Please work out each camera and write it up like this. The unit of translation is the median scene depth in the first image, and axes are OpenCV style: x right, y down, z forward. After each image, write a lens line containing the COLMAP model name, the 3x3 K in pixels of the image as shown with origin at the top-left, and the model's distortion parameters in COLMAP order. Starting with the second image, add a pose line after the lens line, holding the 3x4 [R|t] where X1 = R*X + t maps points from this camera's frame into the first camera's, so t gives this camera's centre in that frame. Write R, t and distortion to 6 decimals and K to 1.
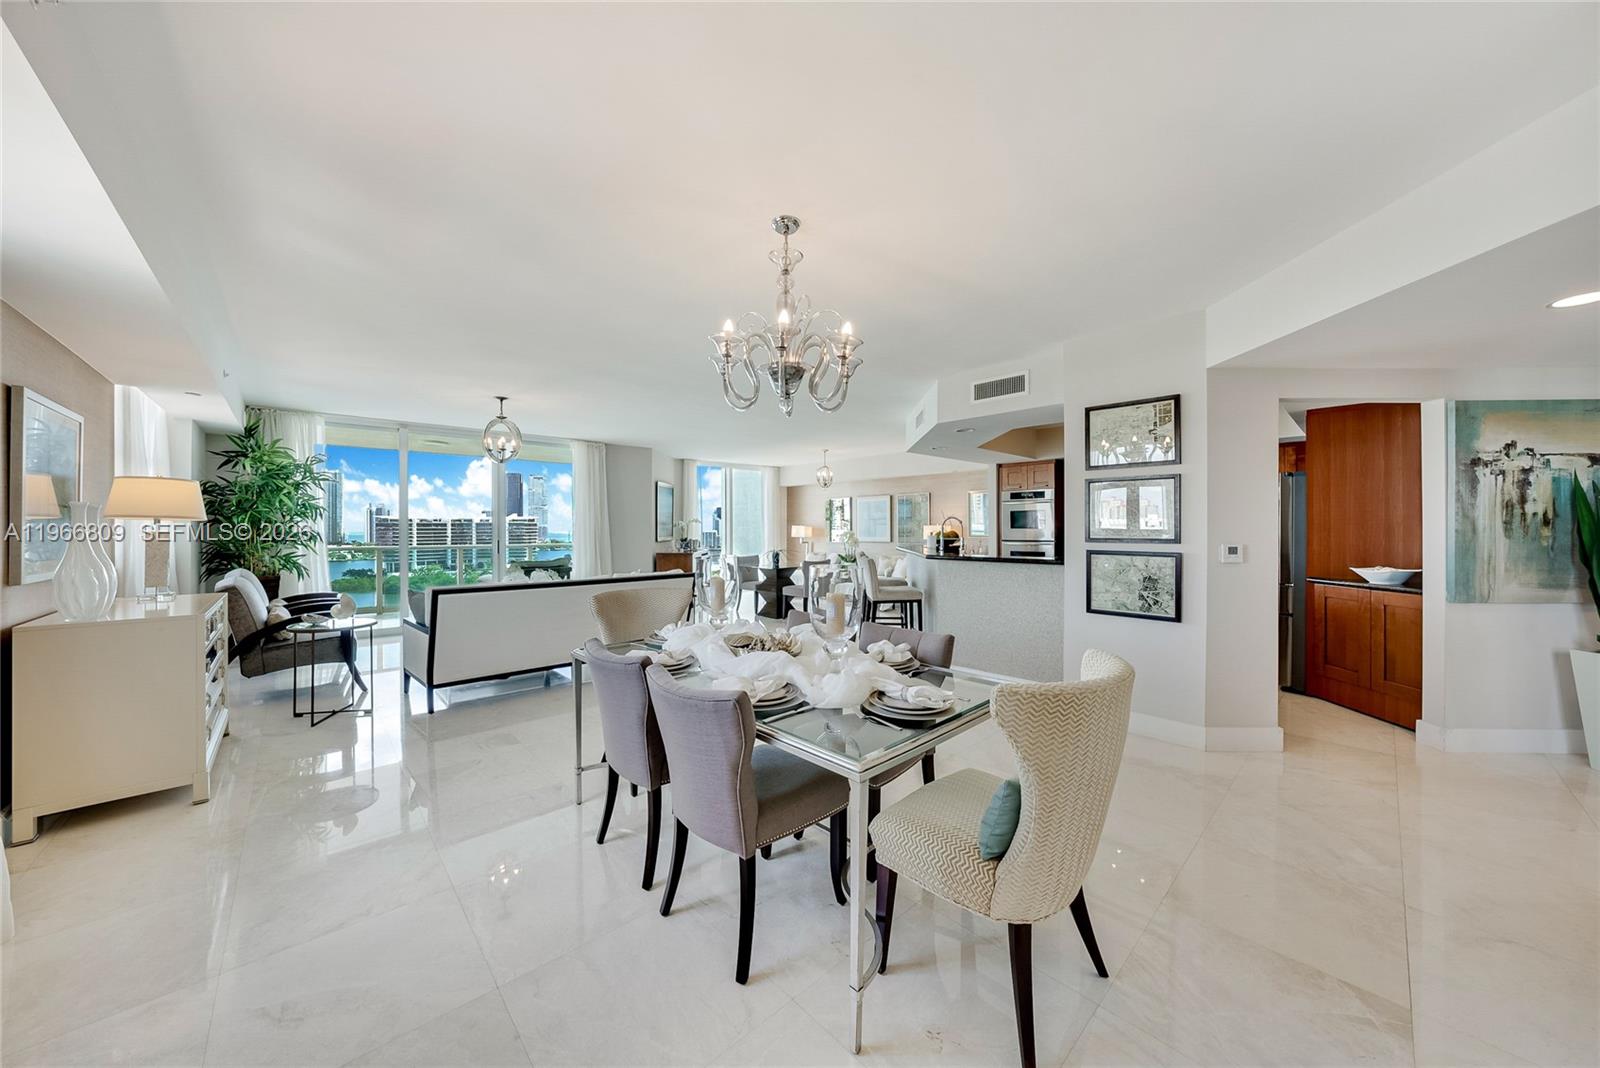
lens RADIAL K [[552.3, 0, 803.5], [0, 552.3, 527.0], [0, 0, 1]] dist [-0.021319, 0.000433]
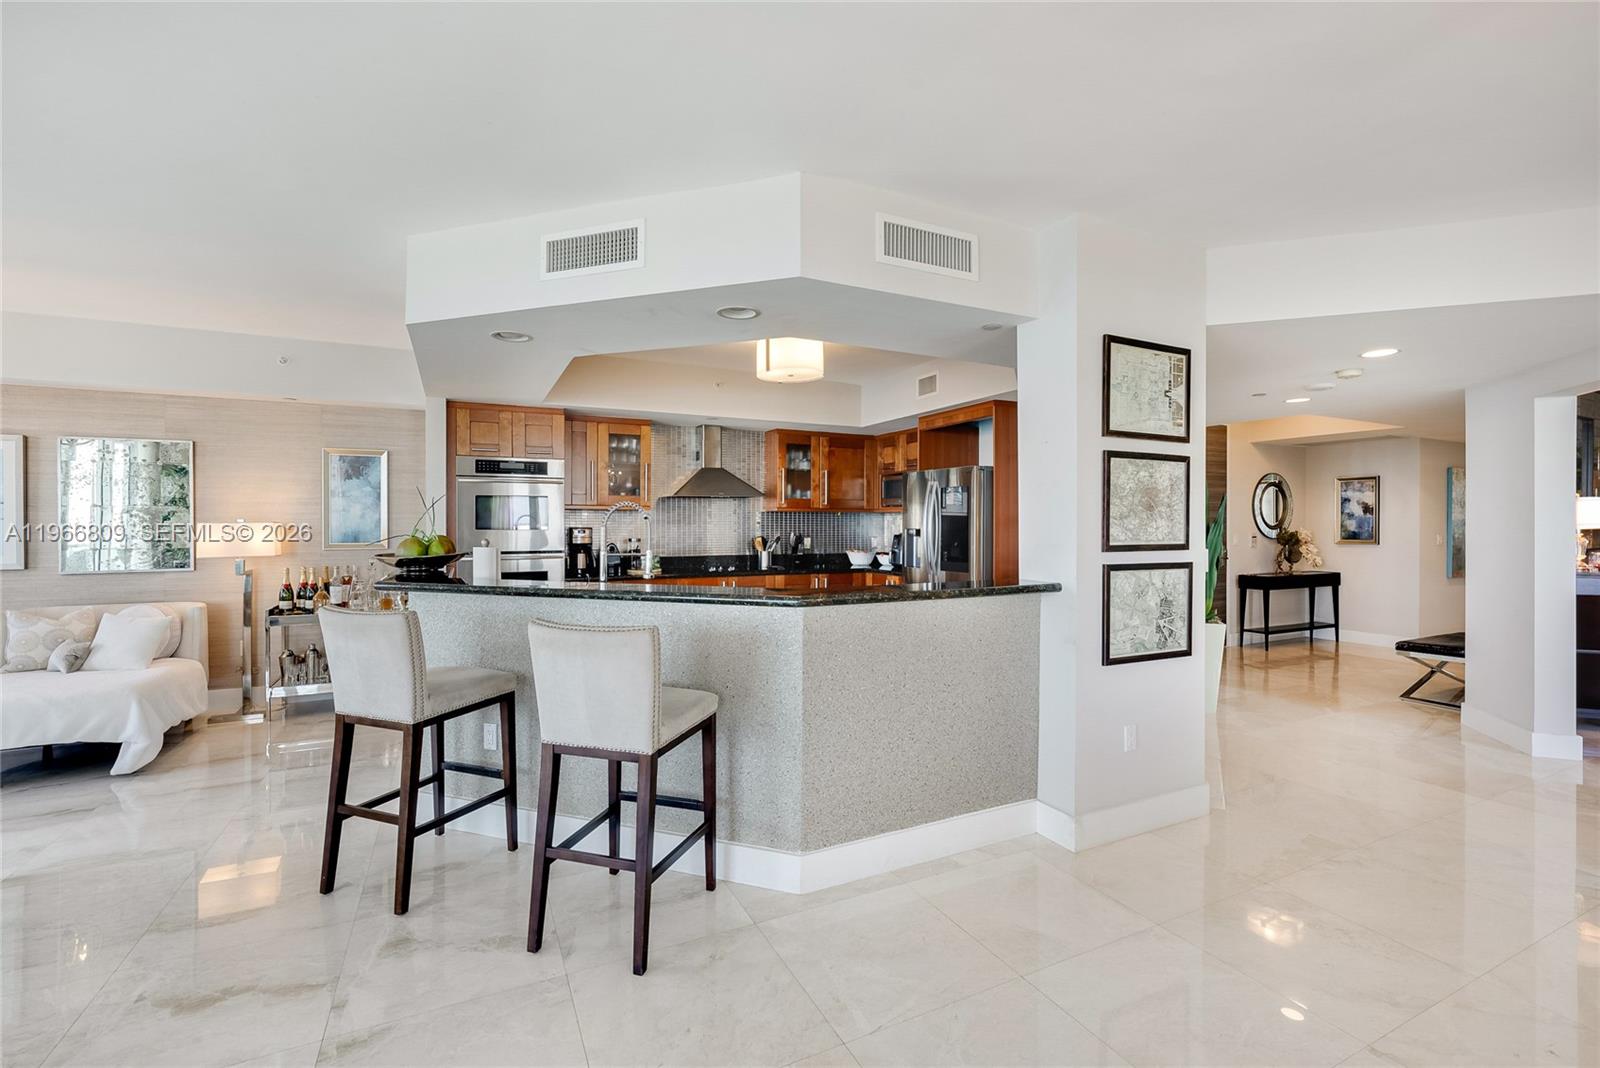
lens RADIAL K [[699.6, 0, 797.0], [0, 699.6, 529.9], [0, 0, 1]] dist [-0.020575, -0.000270]
pose [[0.289501, 0.003486, 0.957171, -0.353778], [-0.004836, 0.999986, -0.002180, 0.007015], [-0.957165, -0.003998, 0.289514, 1.161142]]
